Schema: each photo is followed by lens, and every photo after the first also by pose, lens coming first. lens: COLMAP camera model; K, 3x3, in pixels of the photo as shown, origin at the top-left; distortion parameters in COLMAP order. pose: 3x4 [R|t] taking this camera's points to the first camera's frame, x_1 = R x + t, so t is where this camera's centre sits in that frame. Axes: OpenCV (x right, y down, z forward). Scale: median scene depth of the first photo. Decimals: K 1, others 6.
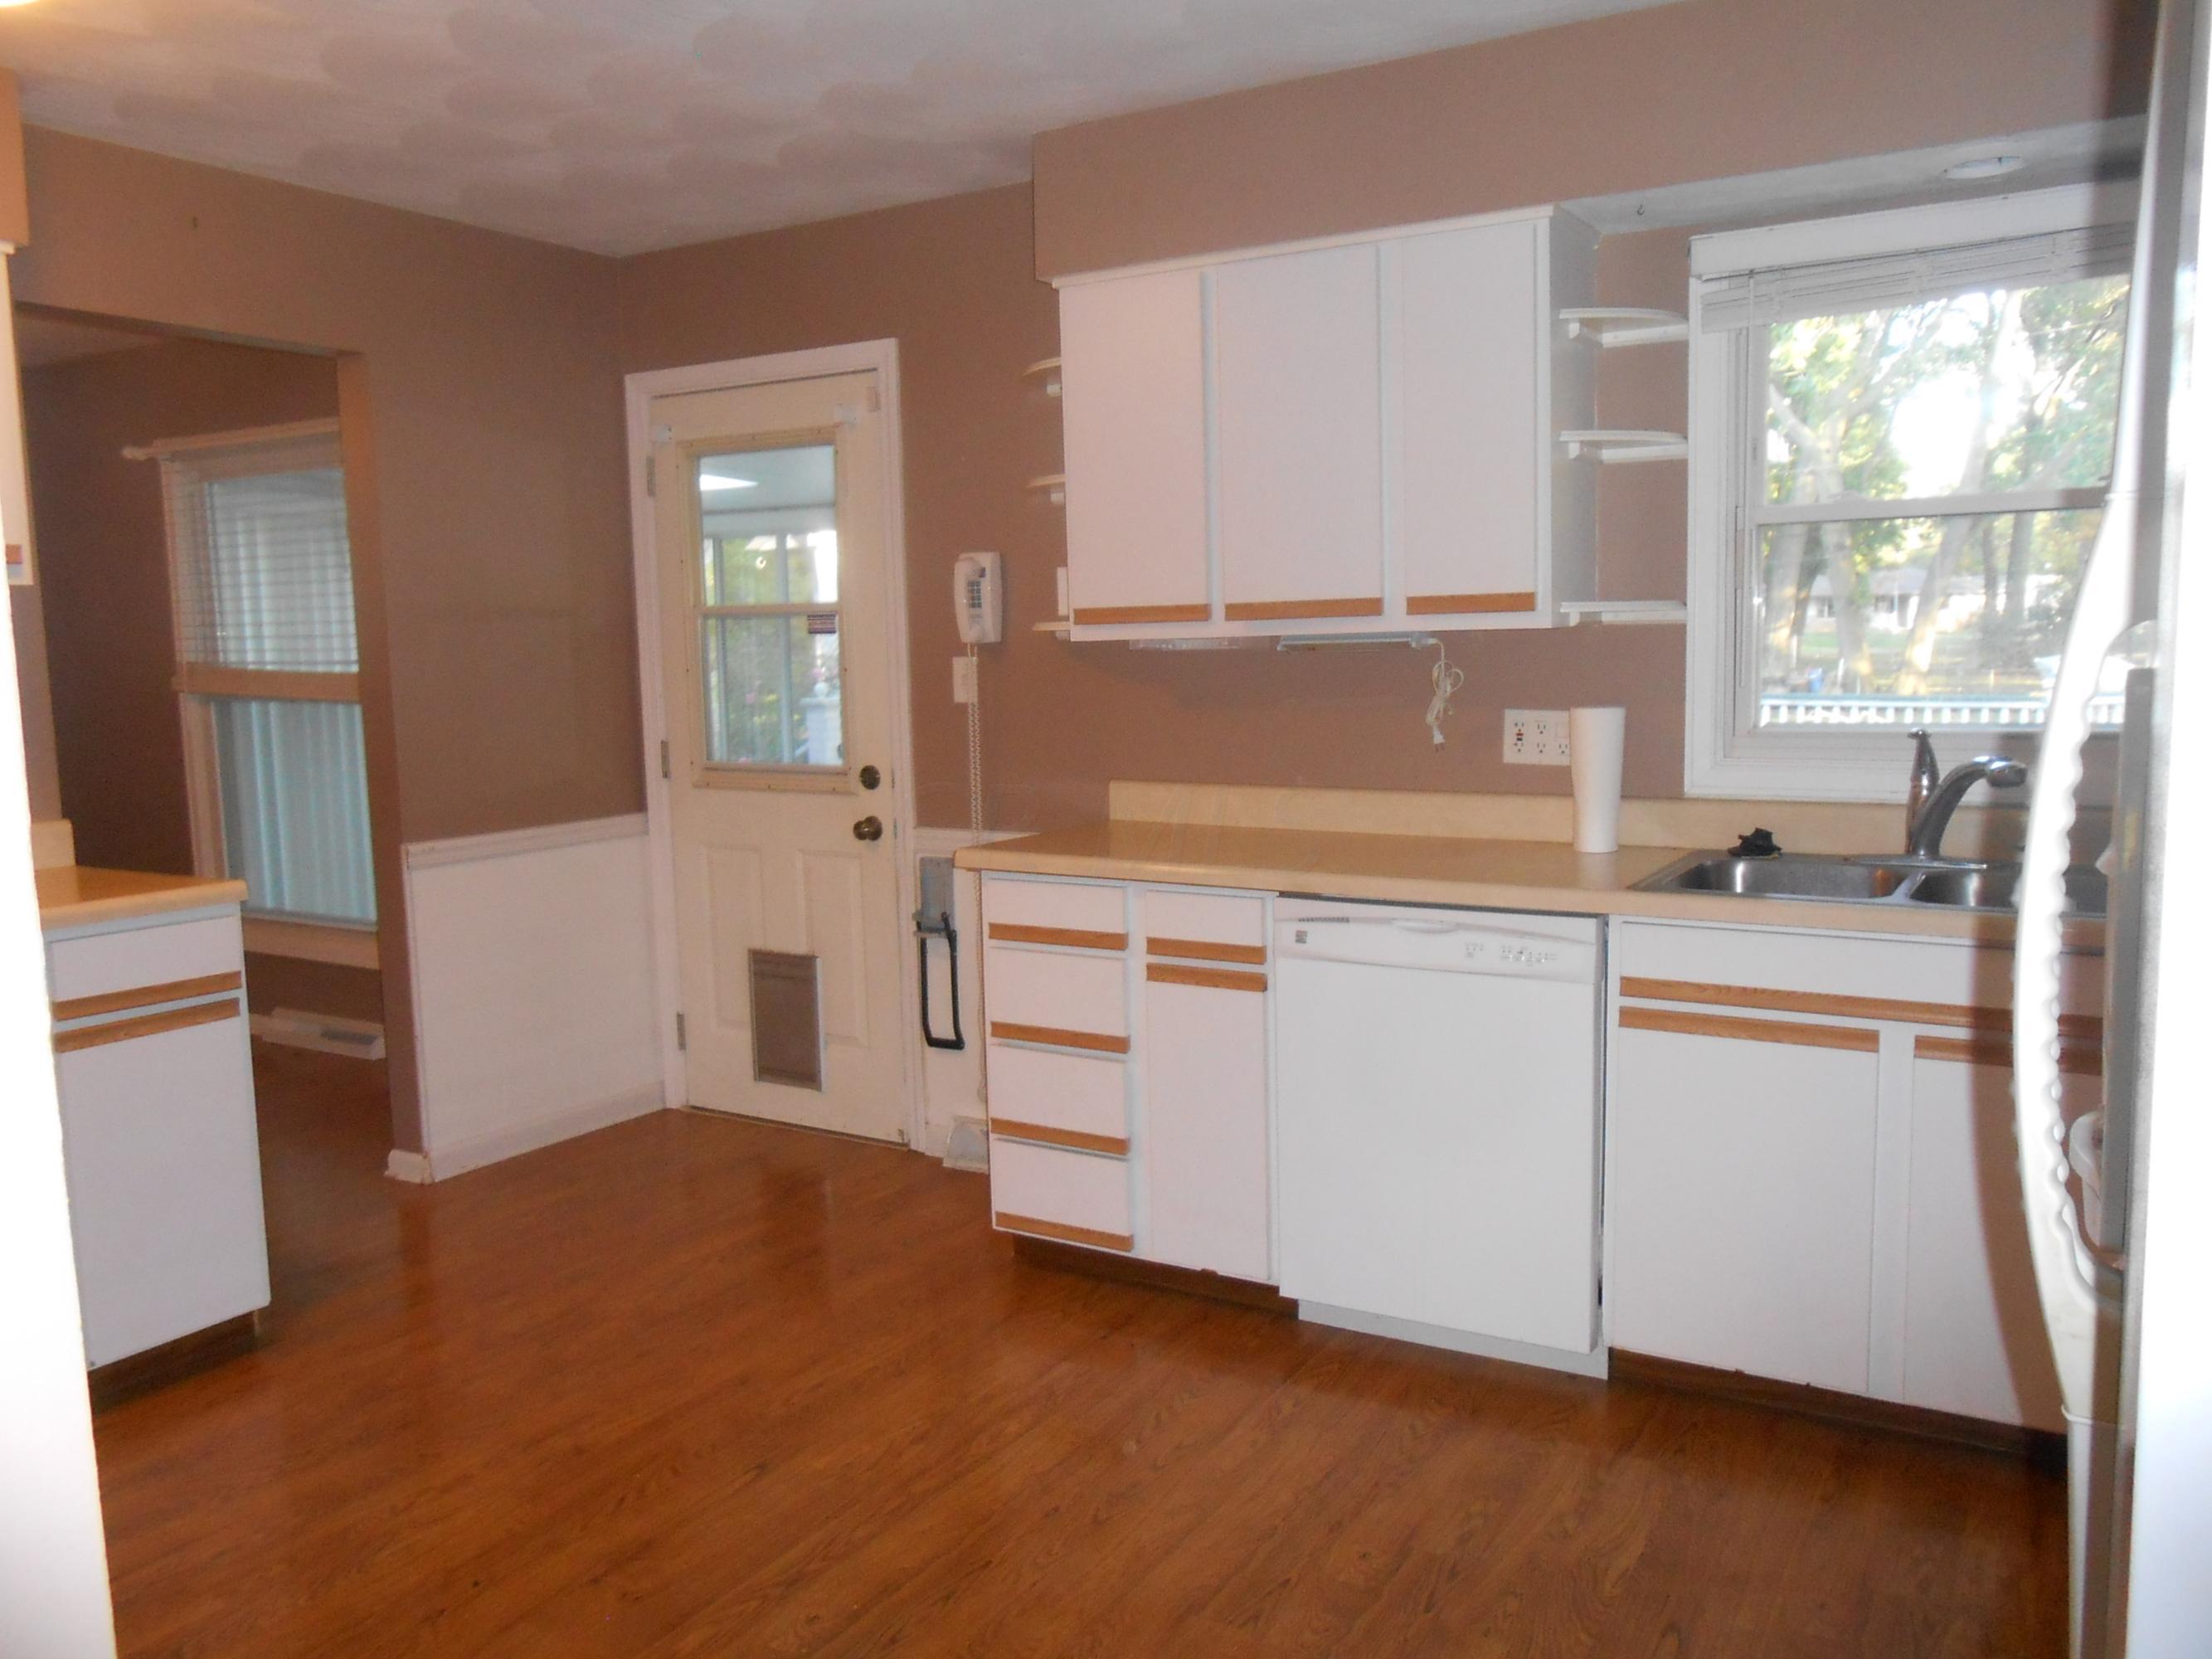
lens RADIAL K [[1673.0, 0, 1106.0], [0, 1673.0, 829.5], [0, 0, 1]] dist [-0.055132, 0.044954]
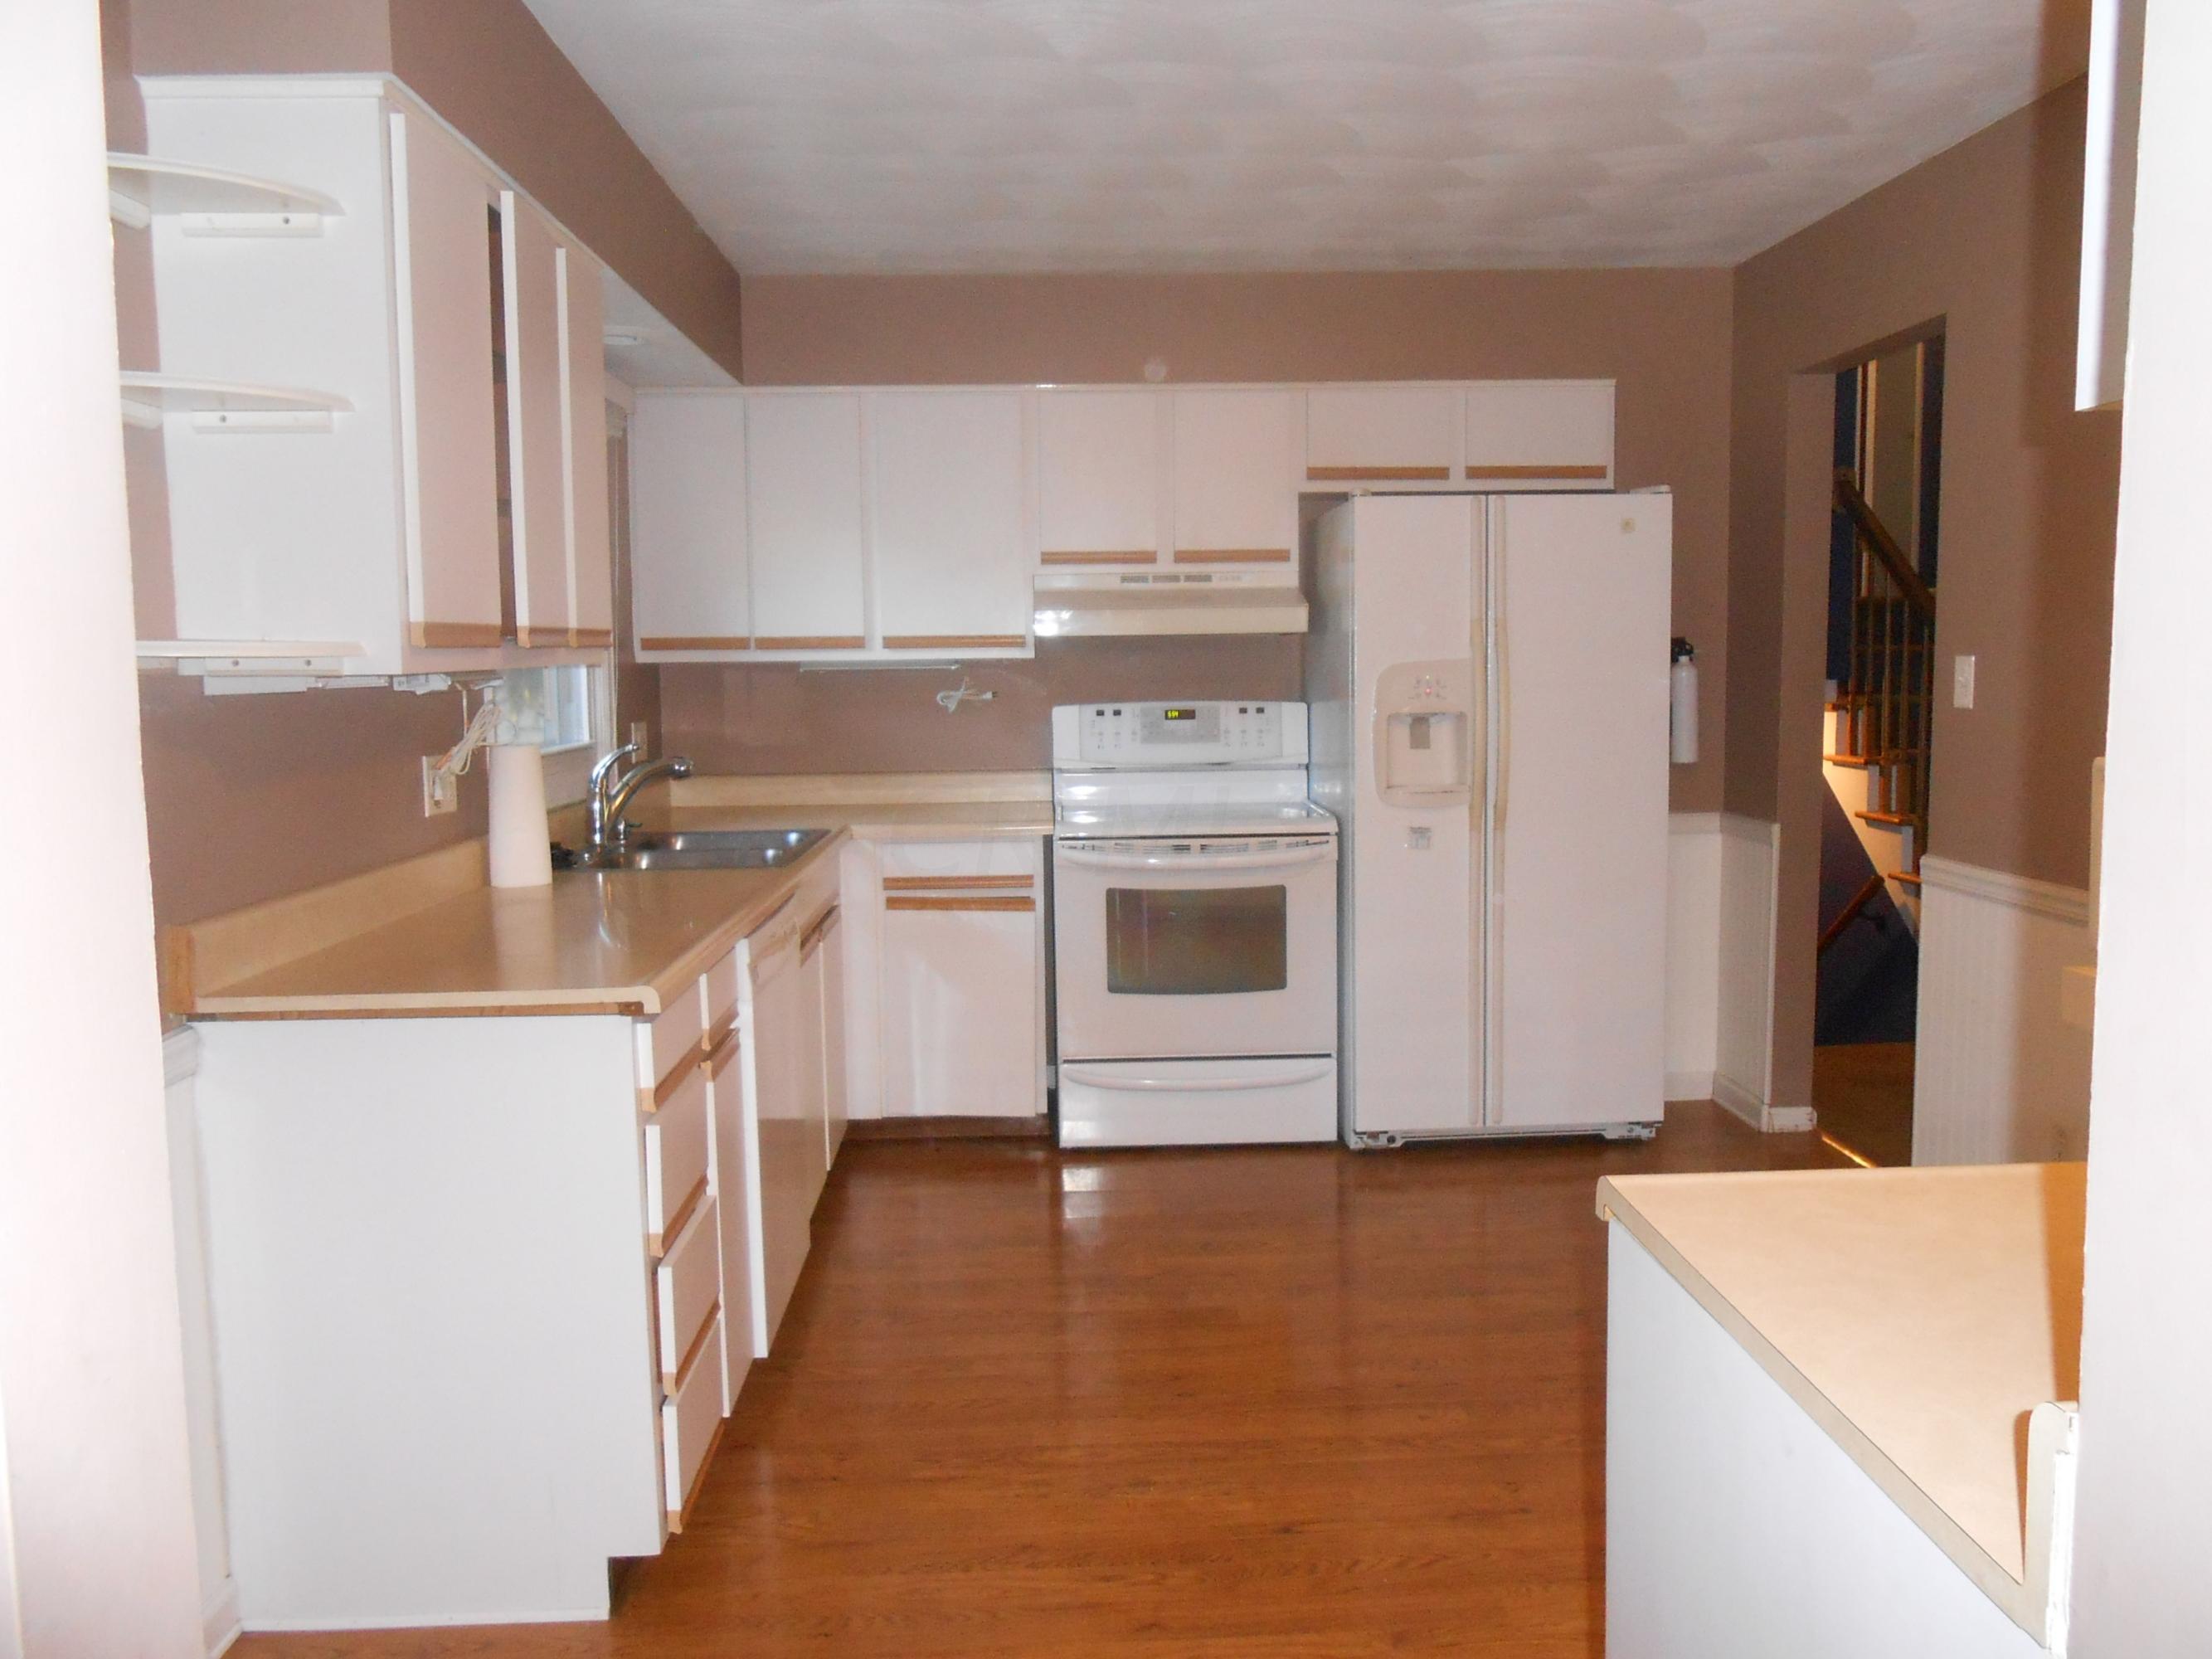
lens RADIAL K [[1673.0, 0, 1106.0], [0, 1673.0, 829.5], [0, 0, 1]] dist [-0.055132, 0.044954]
pose [[-0.530654, -0.072693, 0.844465, -0.899733], [0.112923, 0.981370, 0.155437, -0.164587], [-0.840032, 0.177843, -0.512560, 1.457759]]
